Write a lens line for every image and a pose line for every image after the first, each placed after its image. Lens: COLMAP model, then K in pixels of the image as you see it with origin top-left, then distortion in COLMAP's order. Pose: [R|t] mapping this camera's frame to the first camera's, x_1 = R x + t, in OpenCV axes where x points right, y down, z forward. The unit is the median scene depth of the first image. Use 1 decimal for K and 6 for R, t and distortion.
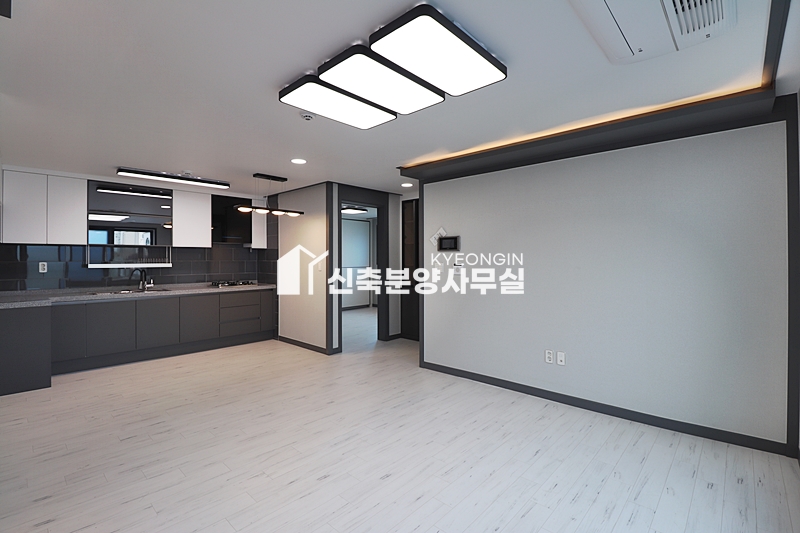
lens RADIAL K [[367.6, 0, 400.7], [0, 367.6, 260.2], [0, 0, 1]] dist [-0.001476, -0.013018]
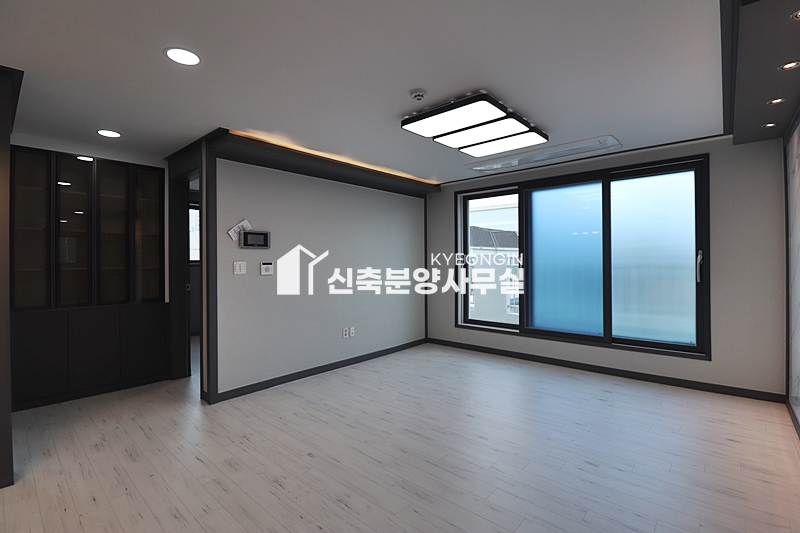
lens RADIAL K [[367.6, 0, 400.7], [0, 367.6, 260.2], [0, 0, 1]] dist [-0.001476, -0.013018]
pose [[-0.019575, 0.005104, 0.999795, -0.726741], [0.011308, 0.999924, -0.004883, 0.011412], [-0.999744, 0.011210, -0.019631, 0.668923]]
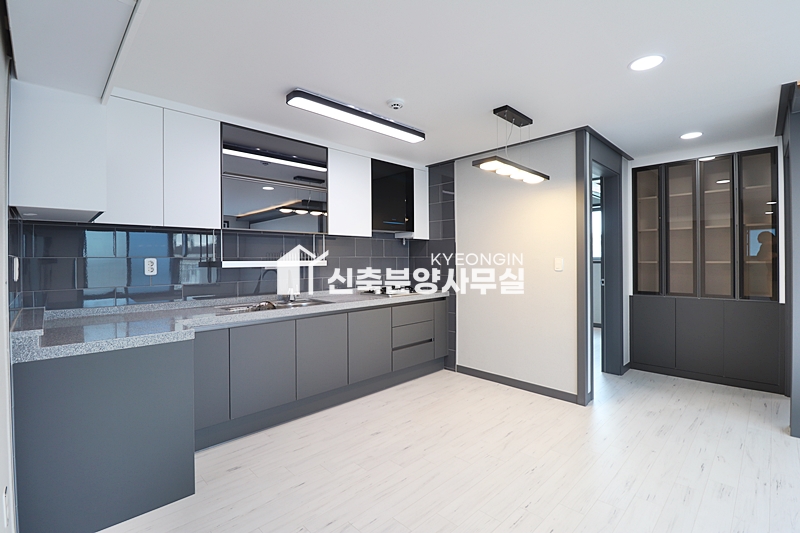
lens RADIAL K [[367.6, 0, 400.7], [0, 367.6, 260.2], [0, 0, 1]] dist [-0.001476, -0.013018]
pose [[0.998756, -0.005255, -0.049585, -0.565219], [0.005170, 0.999985, -0.001829, 0.012486], [0.049594, 0.001571, 0.998768, 0.430149]]
